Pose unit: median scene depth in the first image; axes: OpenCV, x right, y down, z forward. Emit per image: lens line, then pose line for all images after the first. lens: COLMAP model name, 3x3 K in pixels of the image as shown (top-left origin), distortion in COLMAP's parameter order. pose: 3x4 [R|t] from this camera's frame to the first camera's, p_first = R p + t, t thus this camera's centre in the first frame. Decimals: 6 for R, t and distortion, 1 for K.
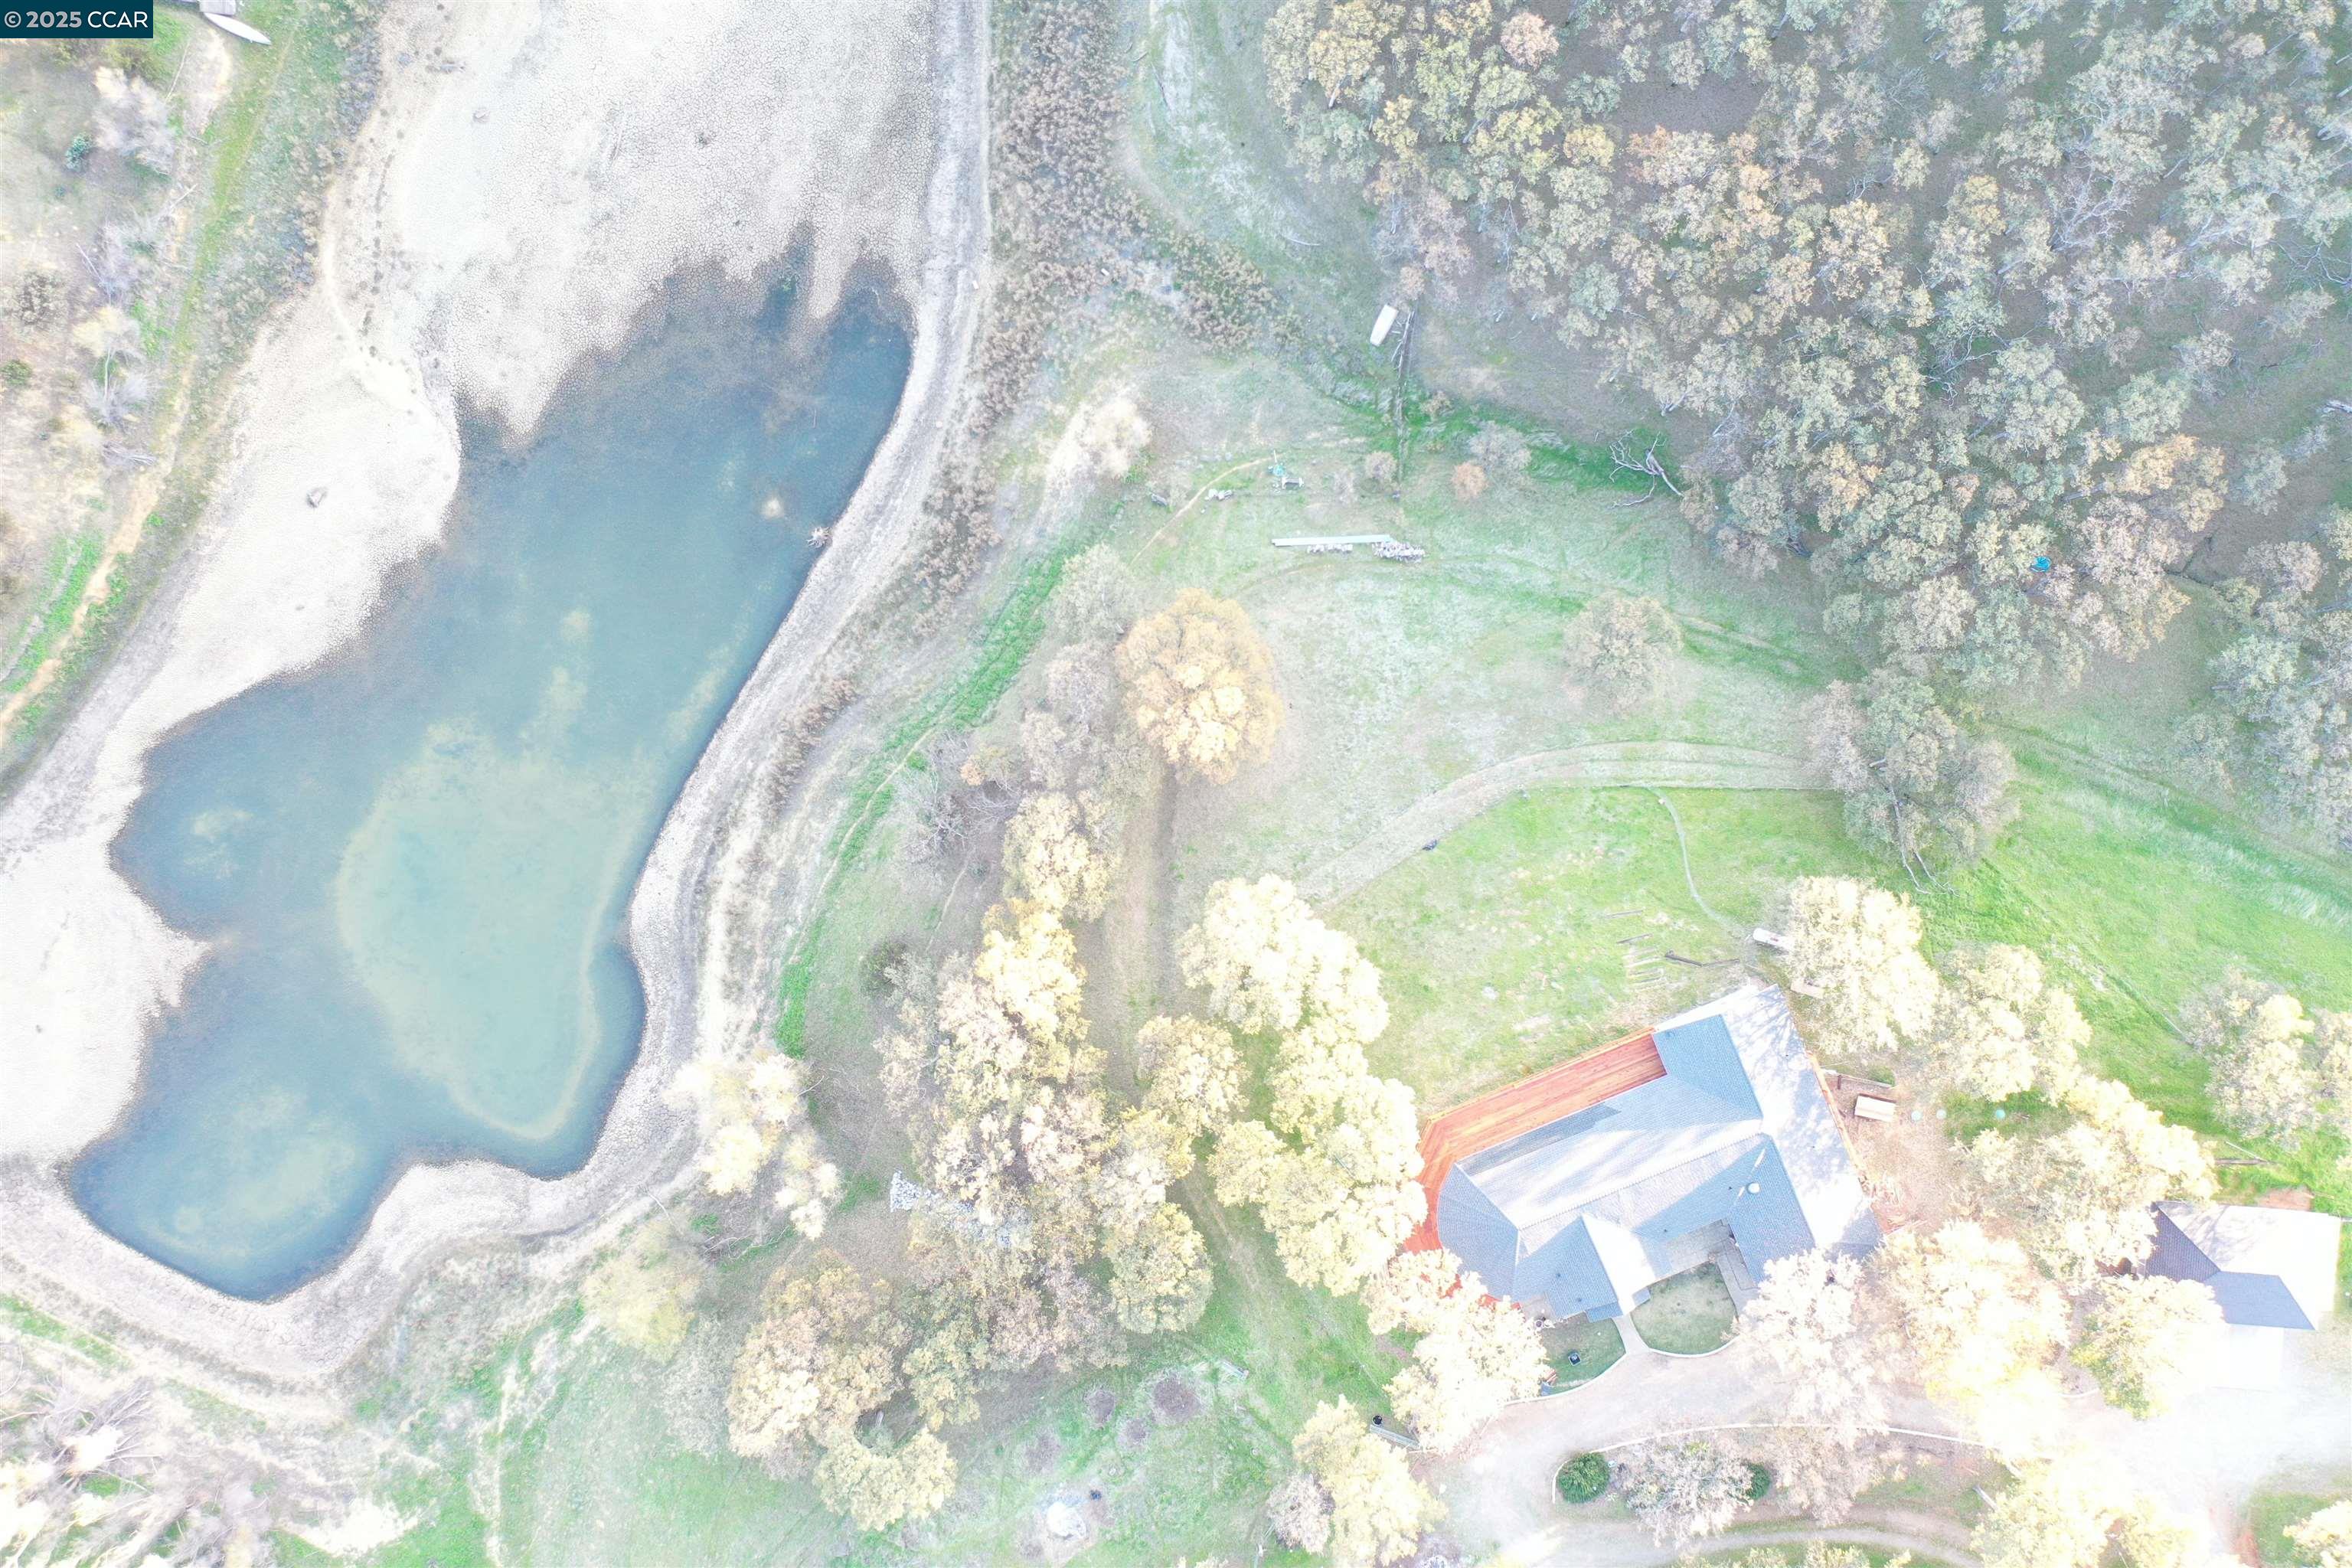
lens RADIAL K [[1917.0, 0, 1179.1], [0, 1917.0, 781.1], [0, 0, 1]] dist [-0.018536, 0.003791]
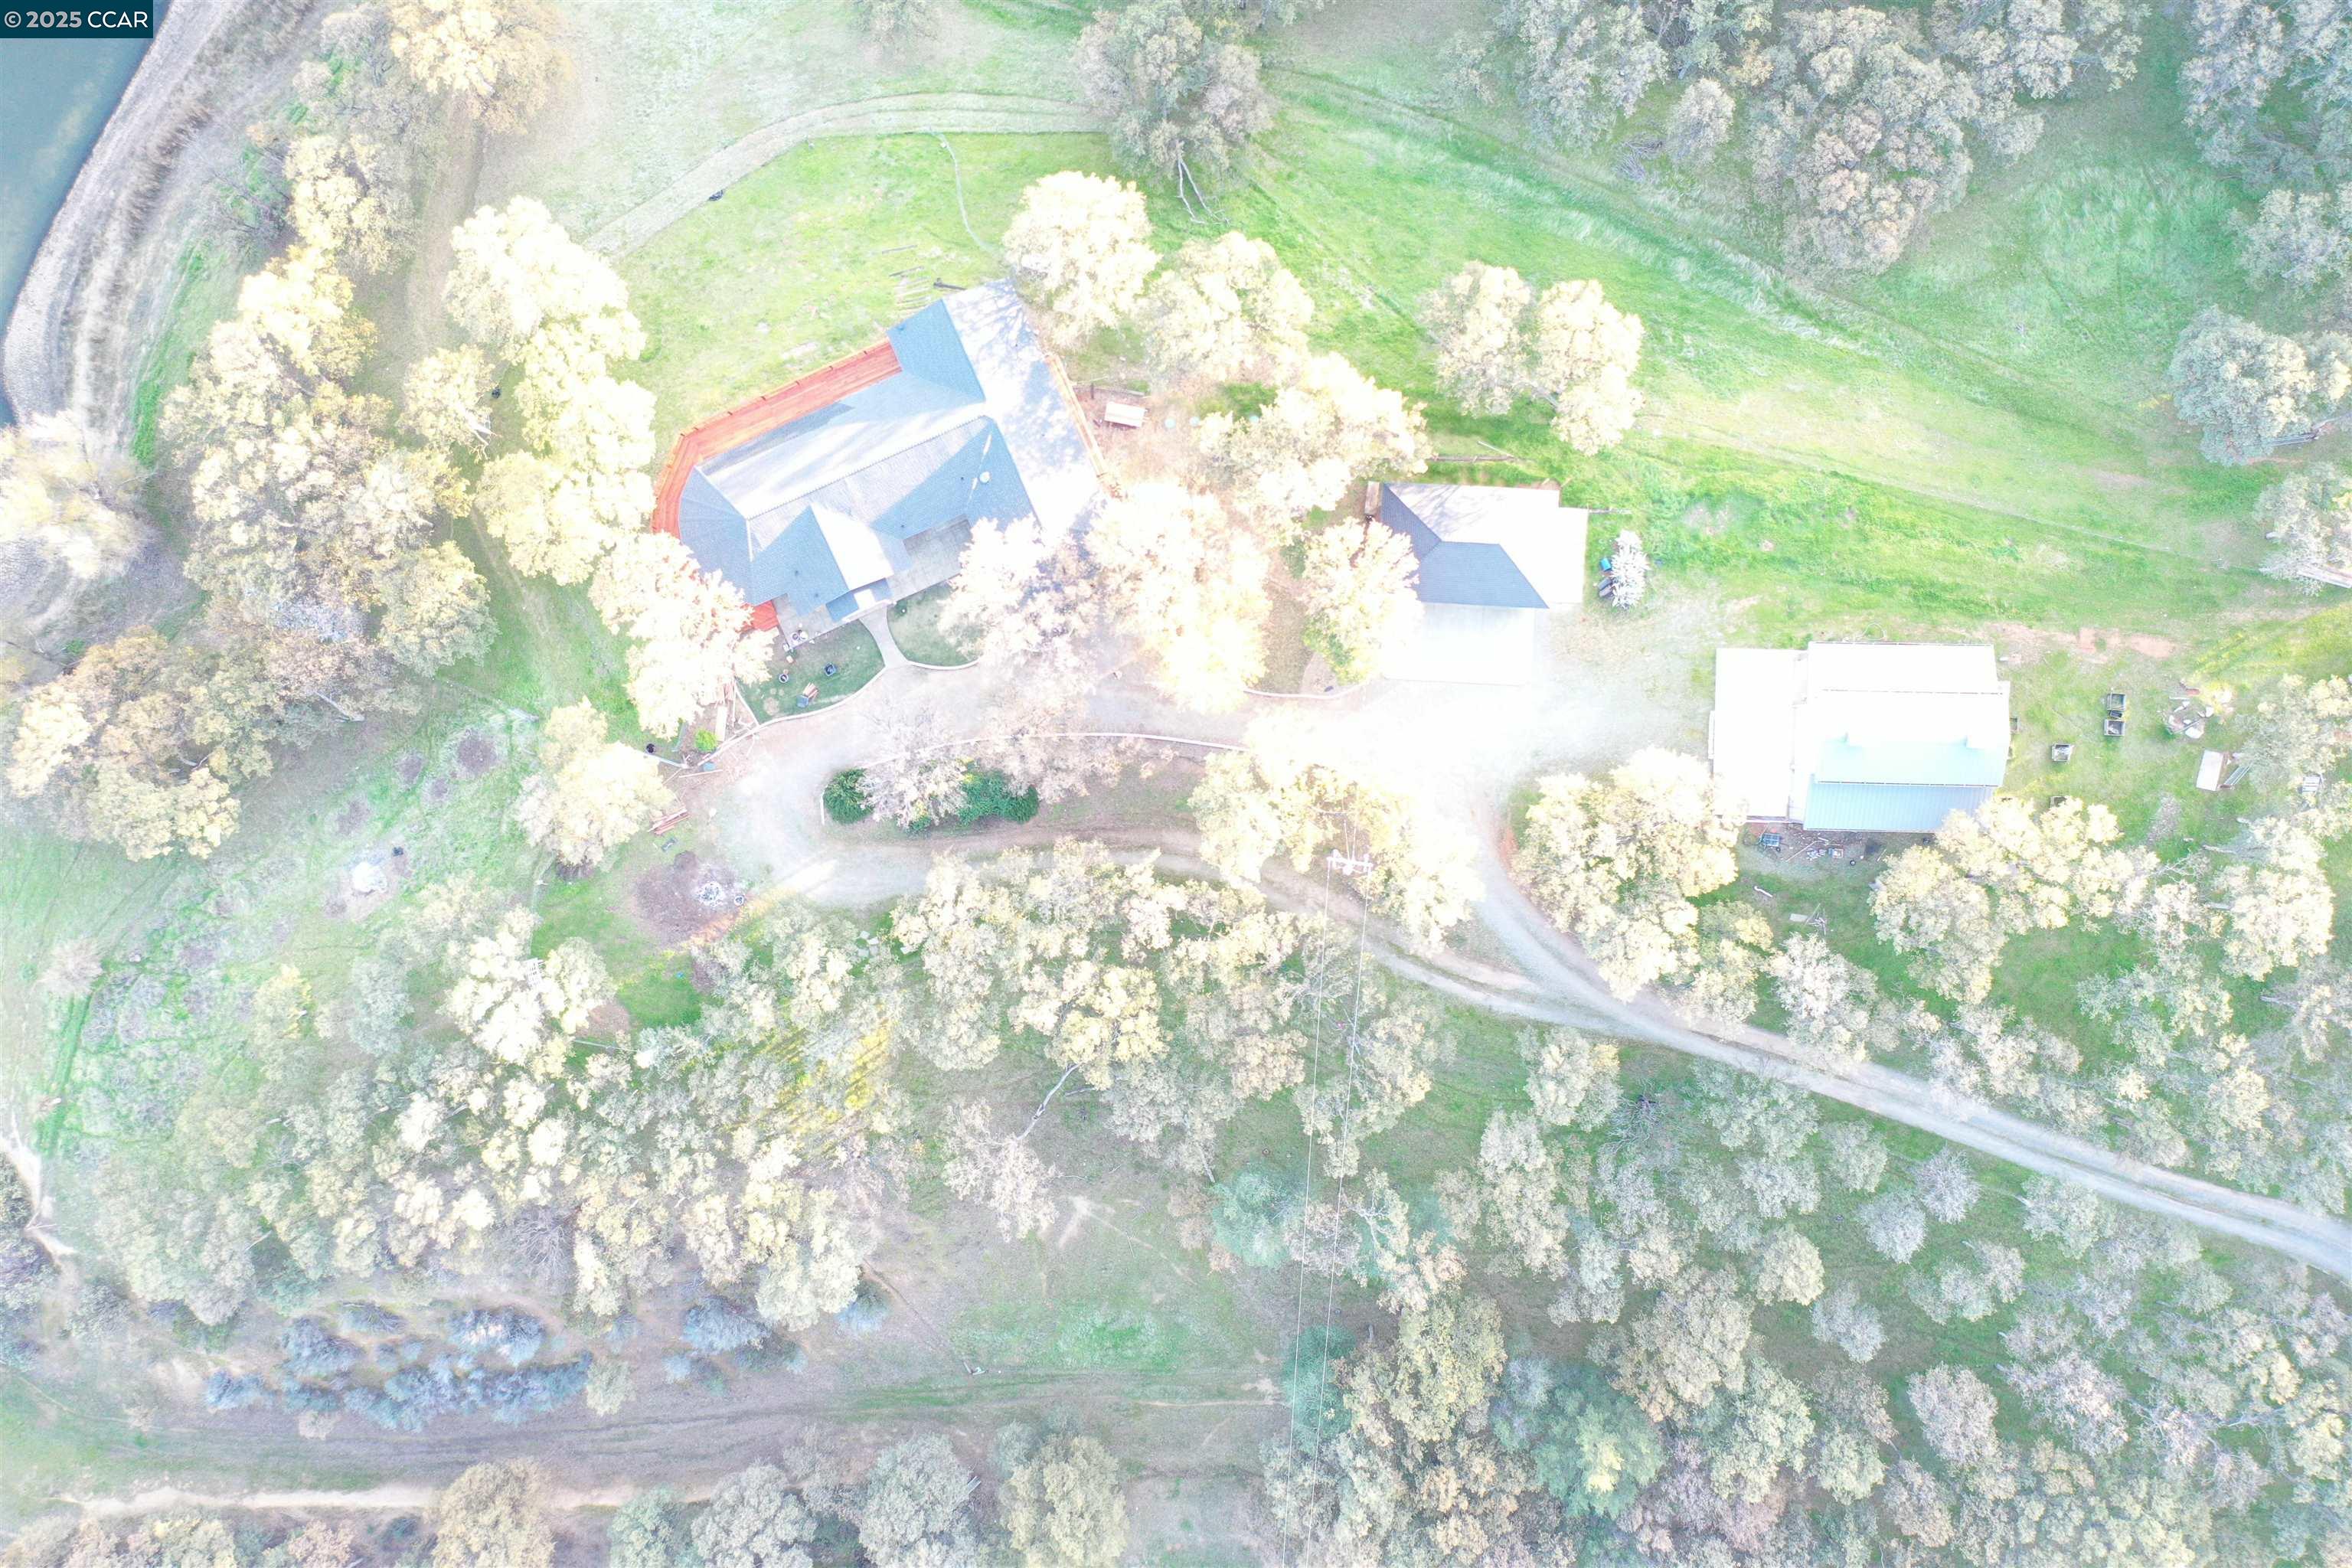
lens RADIAL K [[1917.0, 0, 1173.6], [0, 1917.0, 787.0], [0, 0, 1]] dist [-0.018536, 0.003791]
pose [[0.999821, -0.018590, 0.003540, 0.367148], [0.018546, 0.999755, 0.012081, 0.340851], [-0.003764, -0.012014, 0.999921, -0.005132]]
